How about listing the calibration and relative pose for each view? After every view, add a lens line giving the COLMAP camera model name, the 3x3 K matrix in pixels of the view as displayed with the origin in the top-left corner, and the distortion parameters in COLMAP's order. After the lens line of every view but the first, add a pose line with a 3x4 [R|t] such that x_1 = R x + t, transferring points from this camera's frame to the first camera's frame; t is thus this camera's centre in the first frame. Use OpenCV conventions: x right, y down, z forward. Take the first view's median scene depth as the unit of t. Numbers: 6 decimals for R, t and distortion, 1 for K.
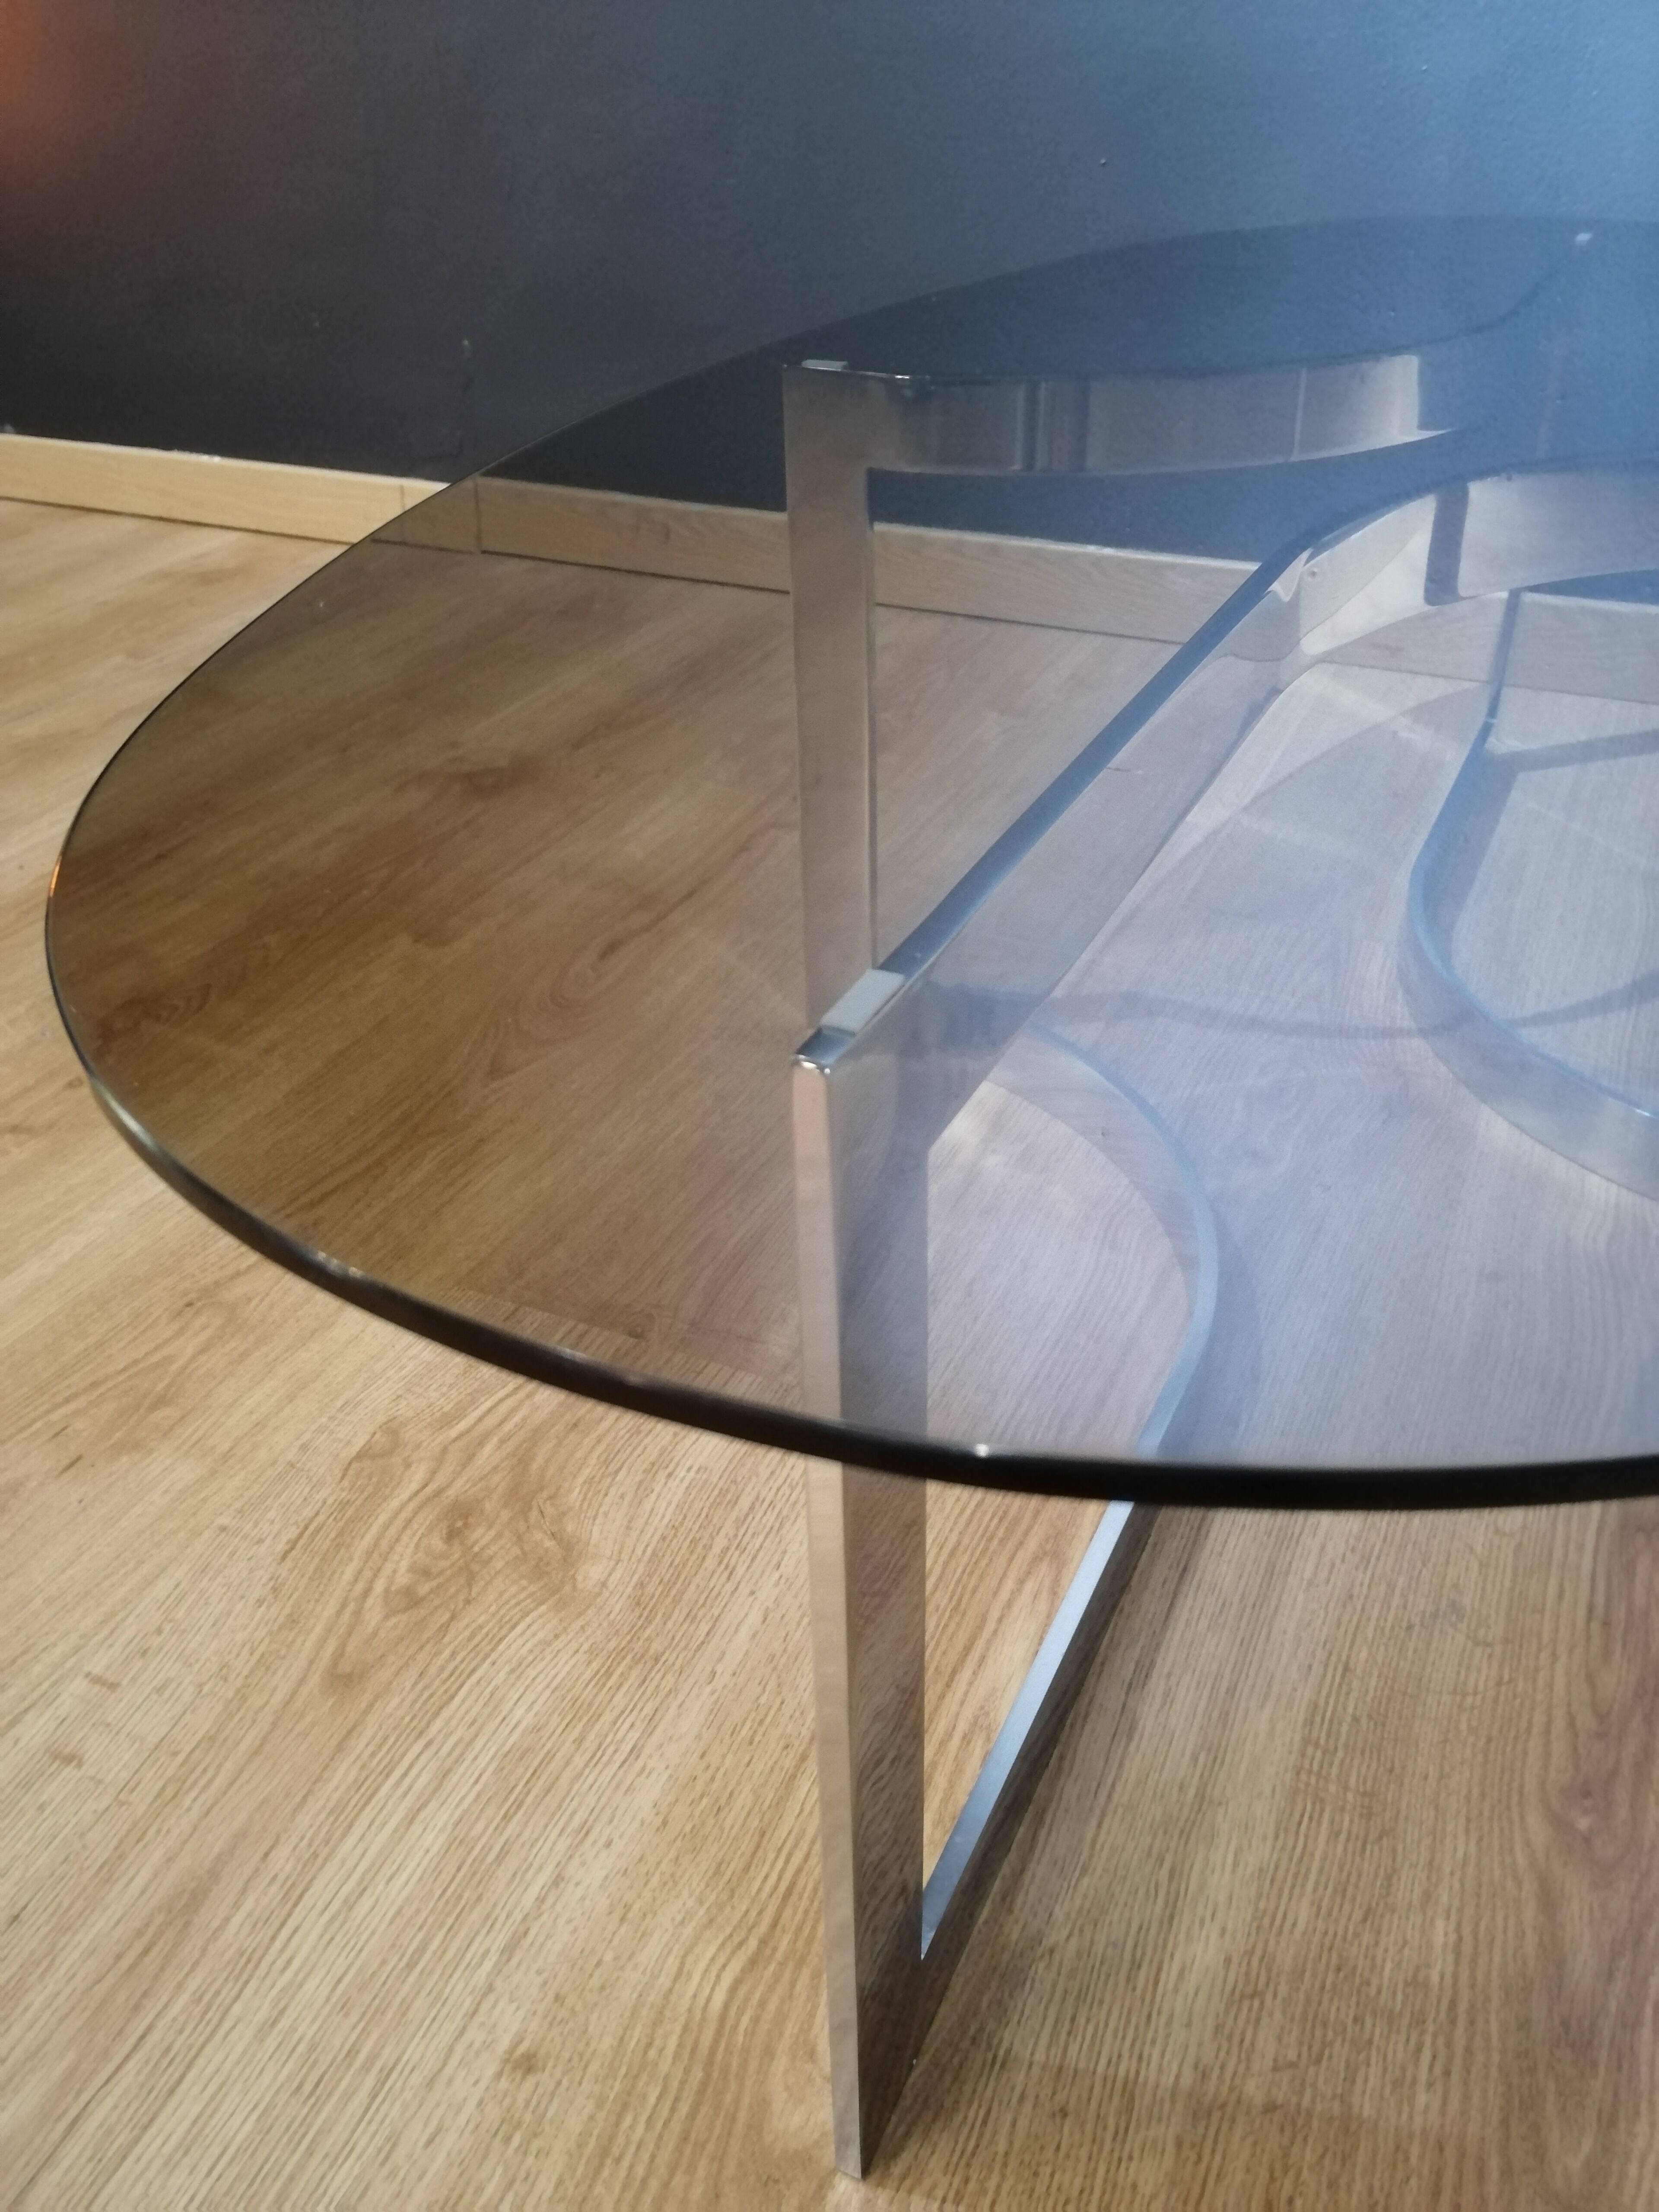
lens RADIAL K [[1760.6, 0, 814.7], [0, 1760.6, 1126.9], [0, 0, 1]] dist [0.015217, -0.038590]
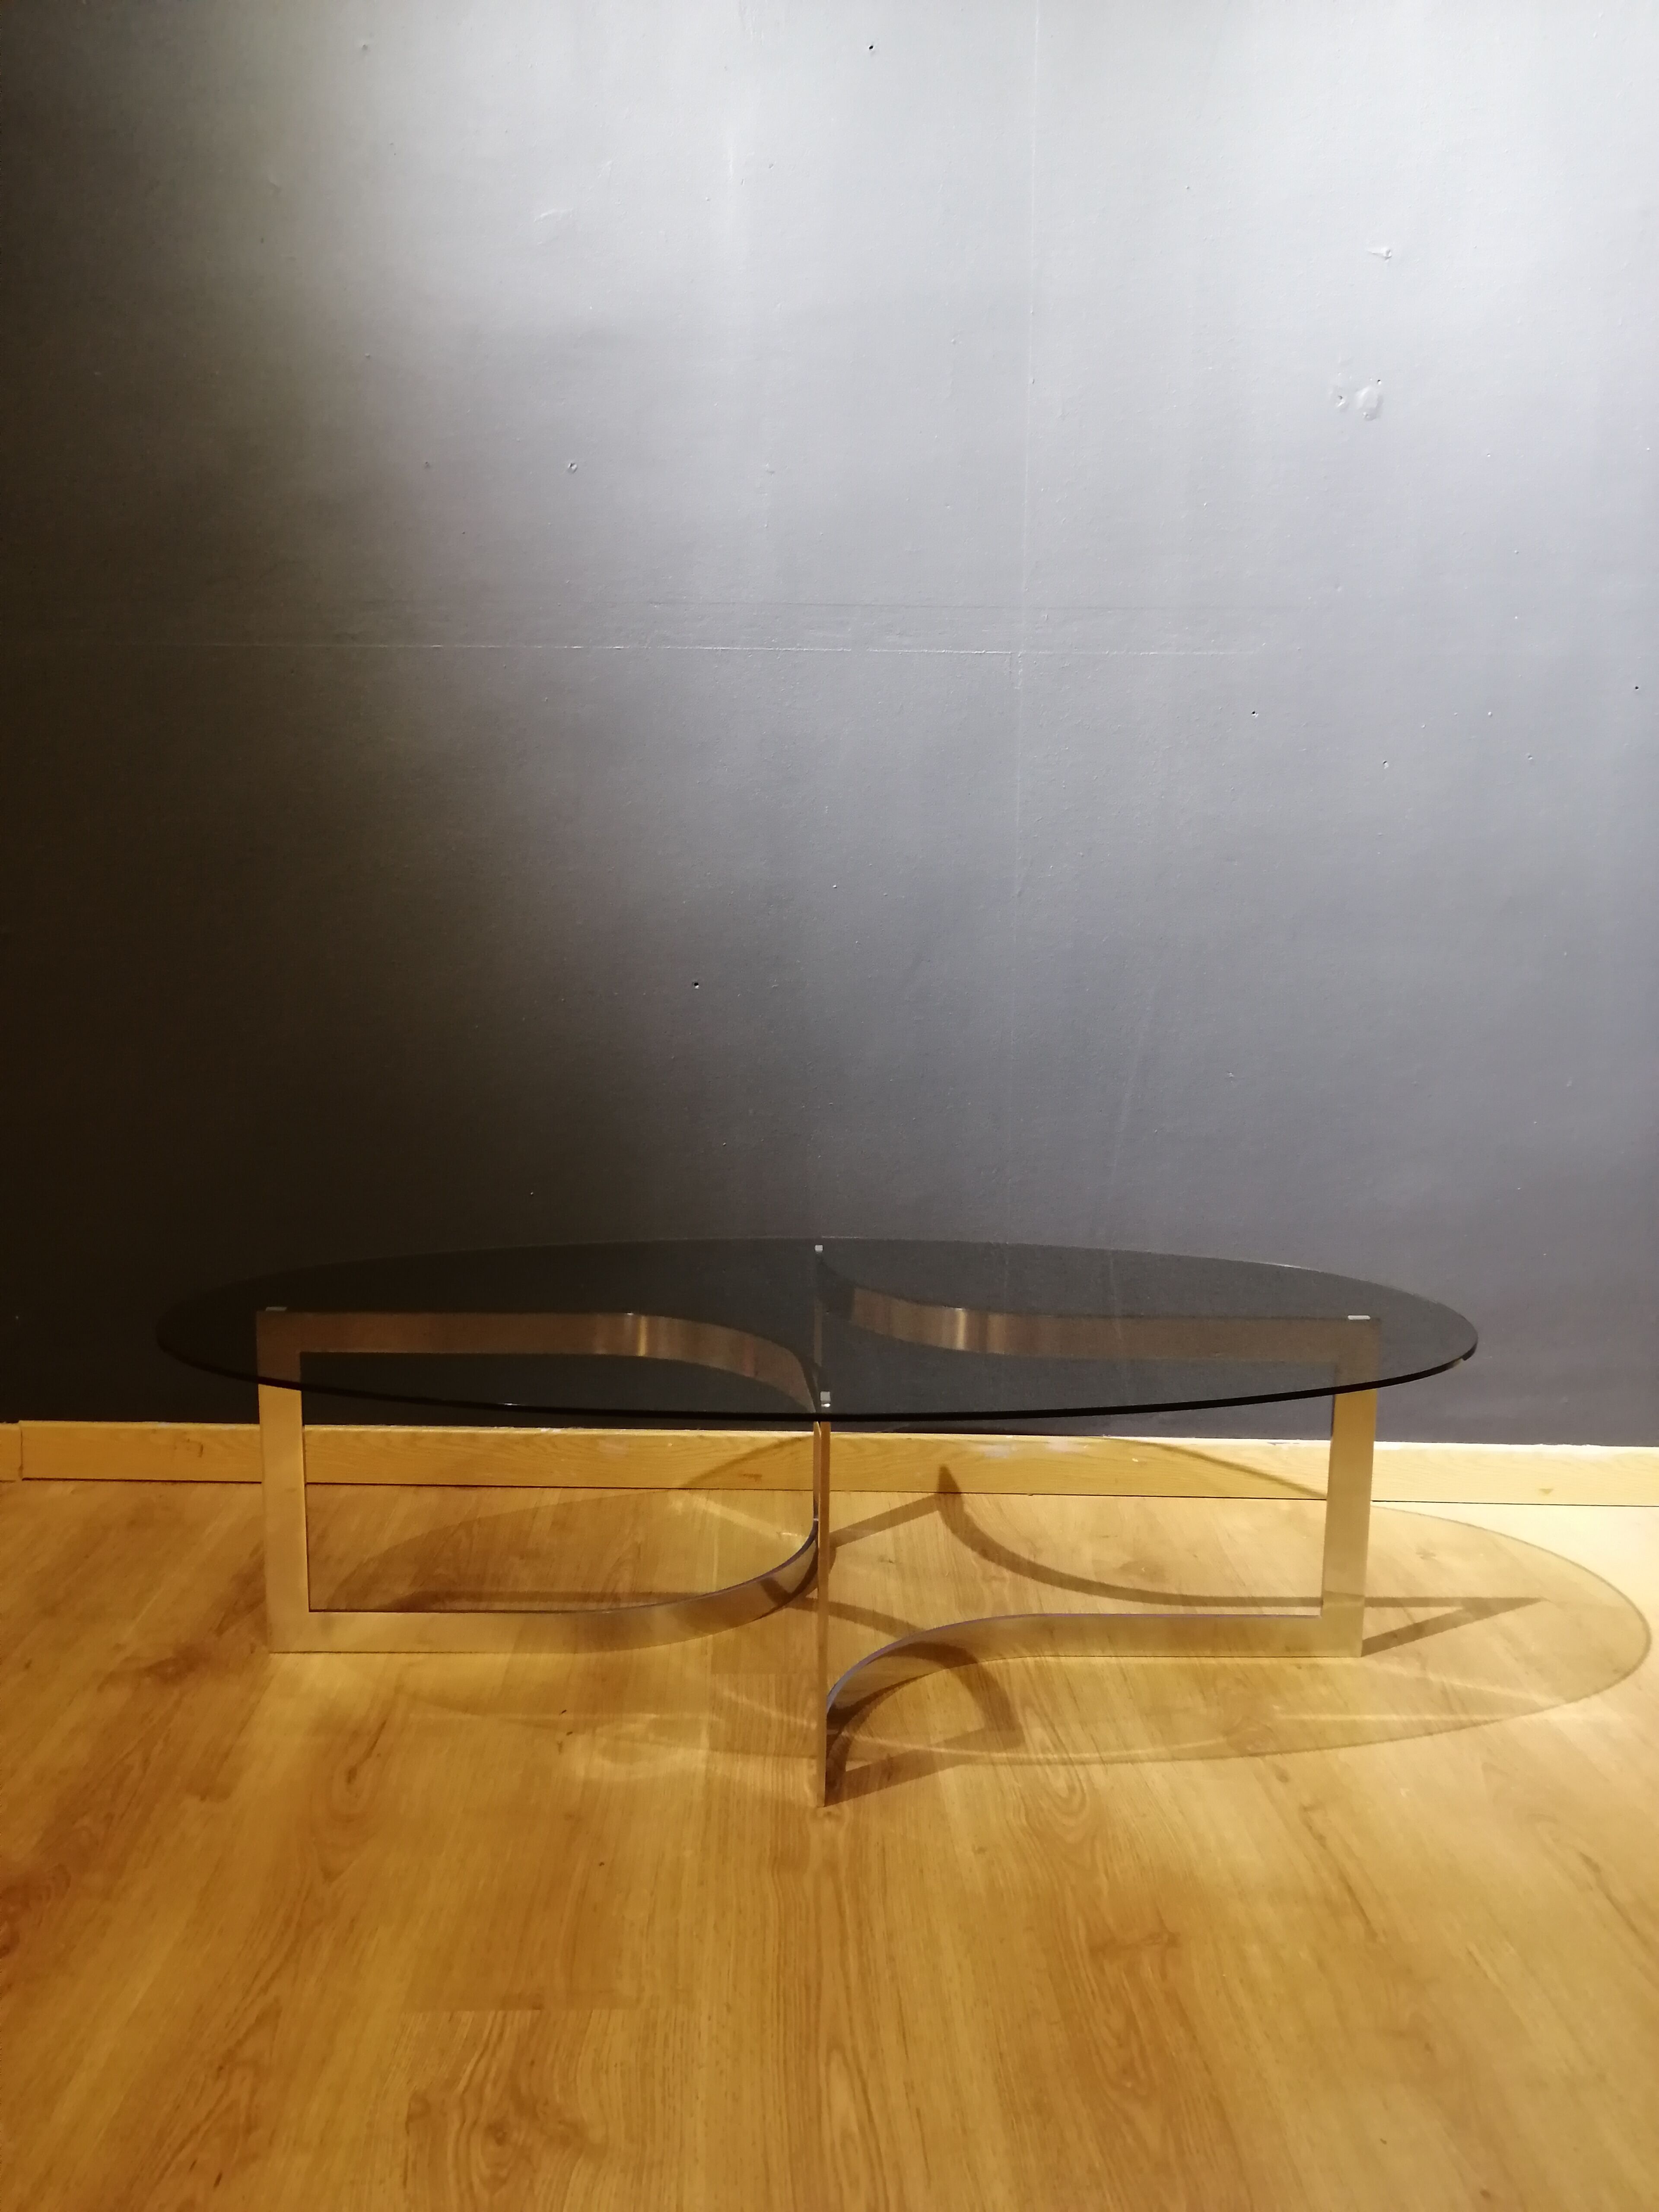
lens RADIAL K [[1760.6, 0, 820.9], [0, 1760.6, 1087.0], [0, 0, 1]] dist [0.015217, -0.038590]
pose [[0.888414, -0.025901, 0.458312, -0.712056], [0.221148, 0.899057, -0.377875, 0.039438], [-0.402261, 0.437064, 0.804463, -0.913567]]
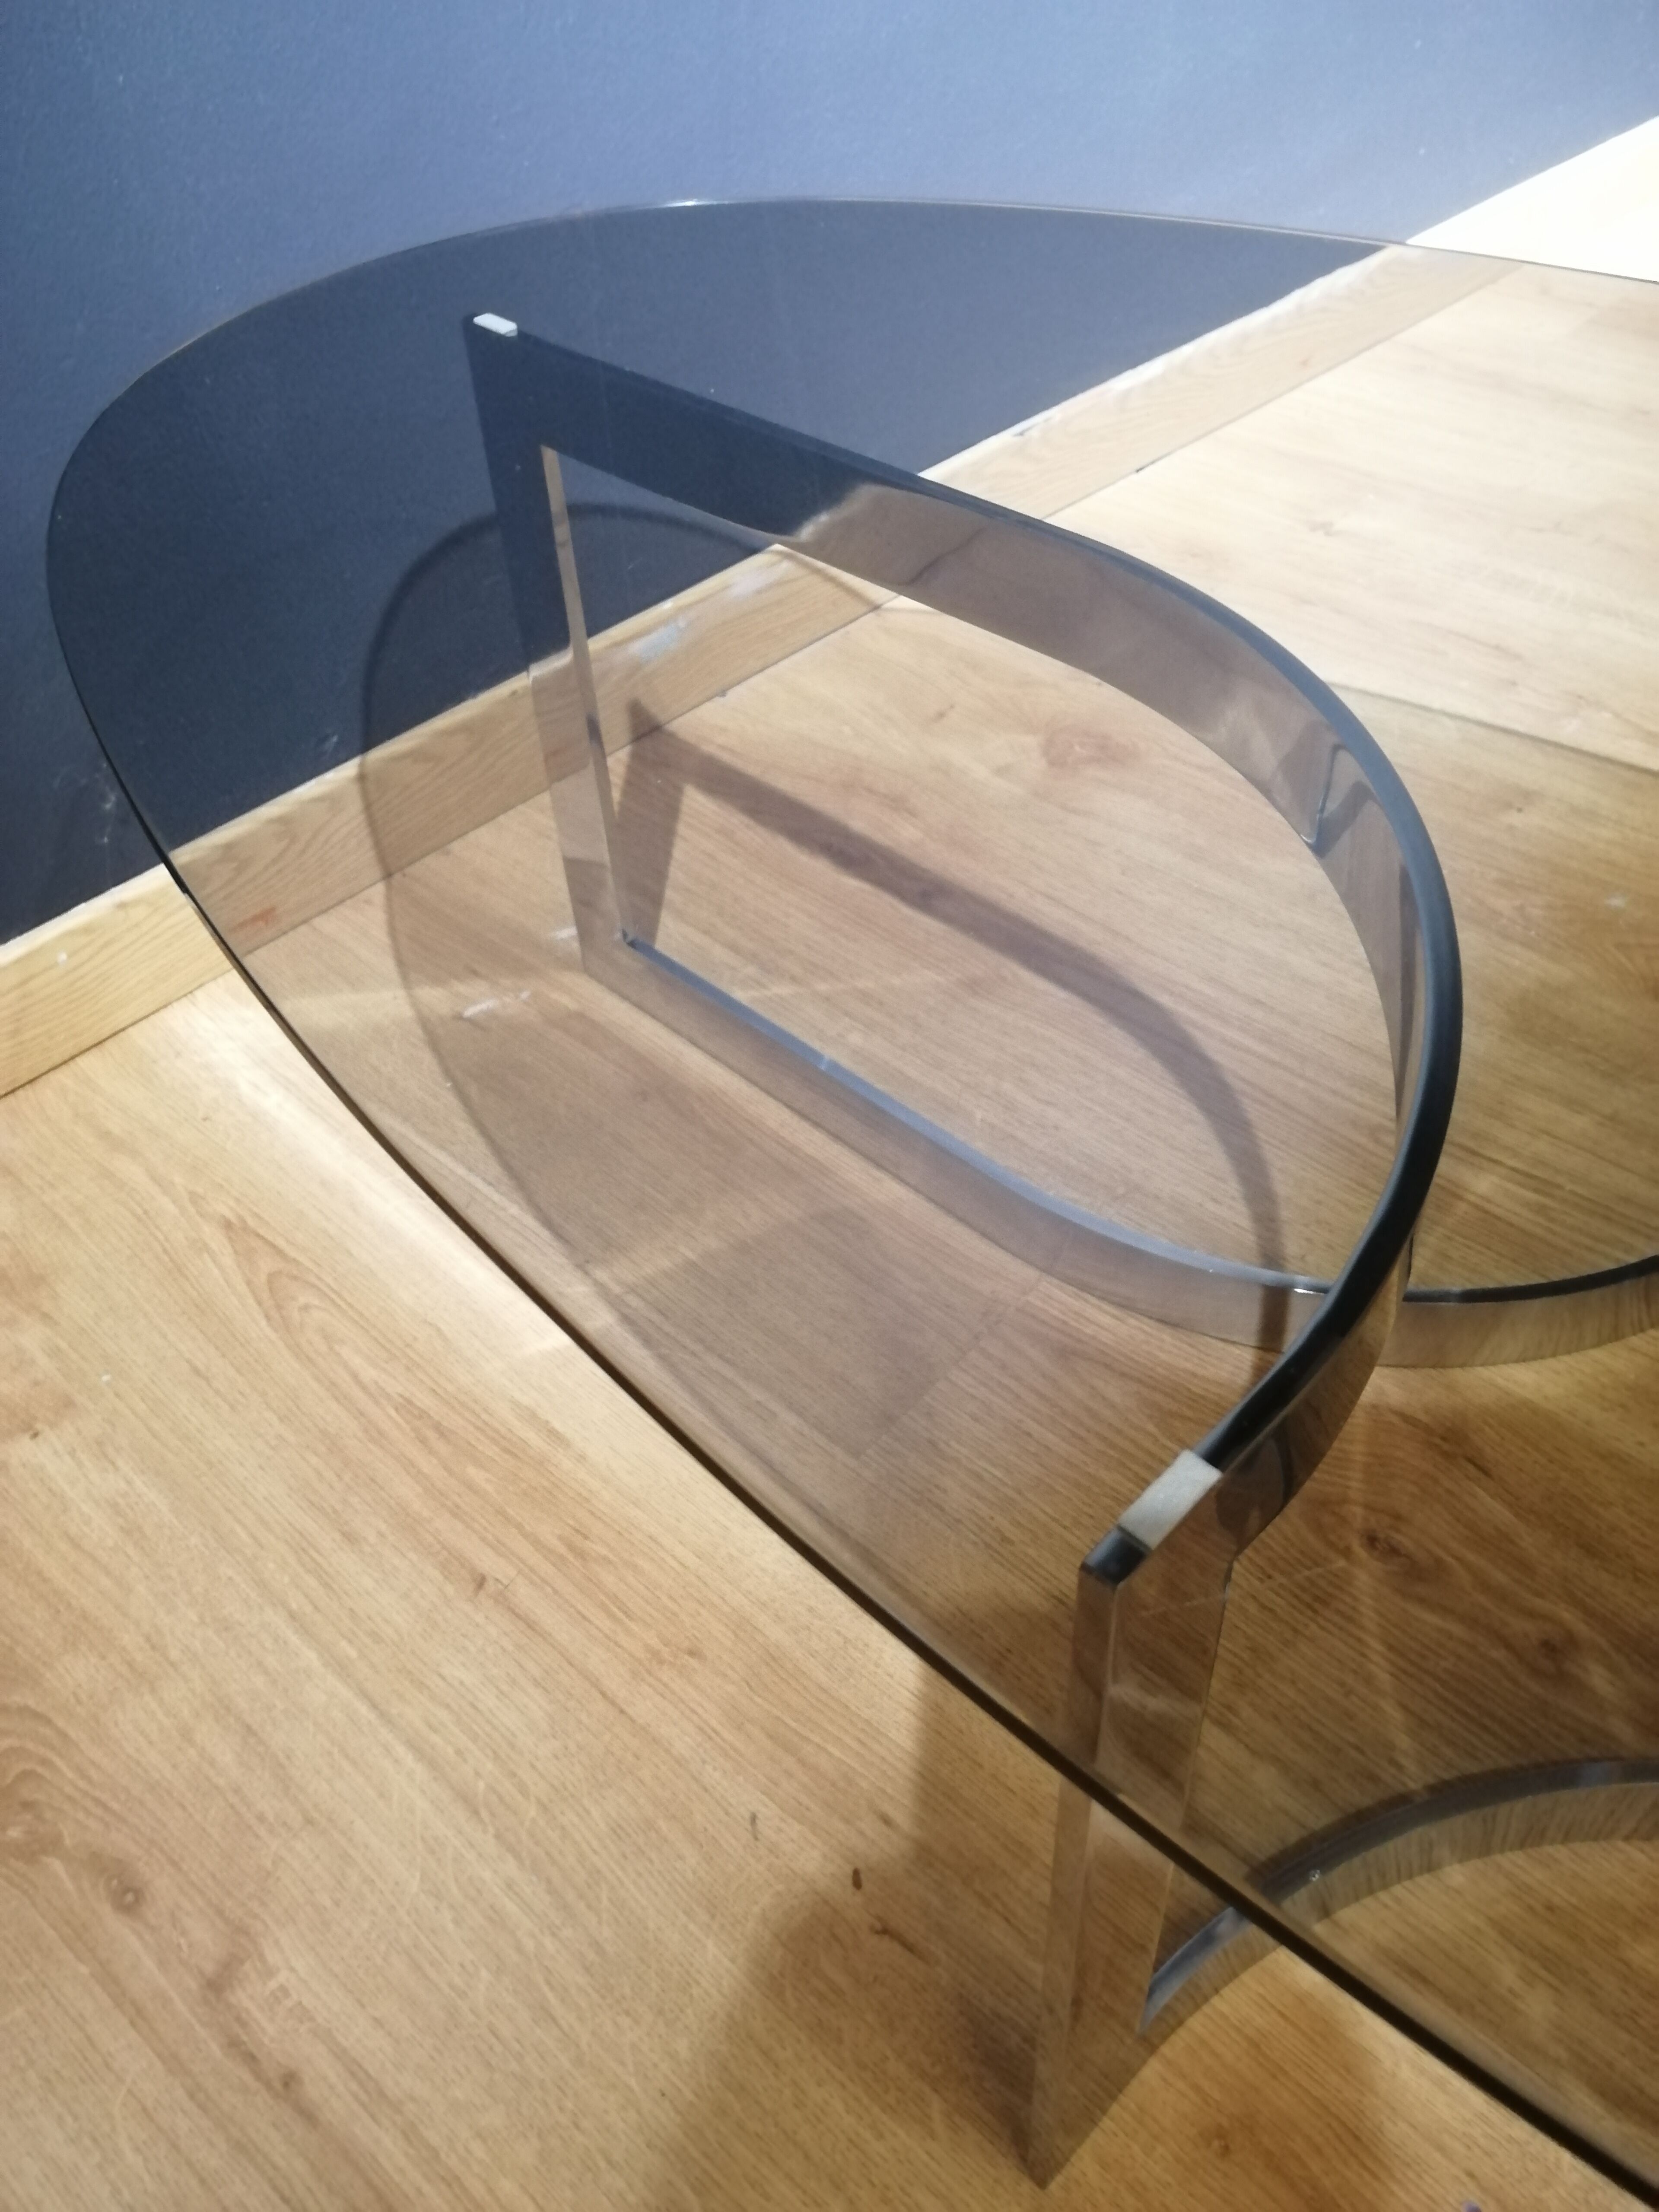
lens RADIAL K [[1760.6, 0, 810.4], [0, 1760.6, 1109.2], [0, 0, 1]] dist [0.015217, -0.038590]
pose [[0.301183, -0.657686, 0.690462, -0.287480], [0.561651, 0.707509, 0.428928, -0.882468], [-0.770608, 0.258613, 0.582480, 1.038827]]
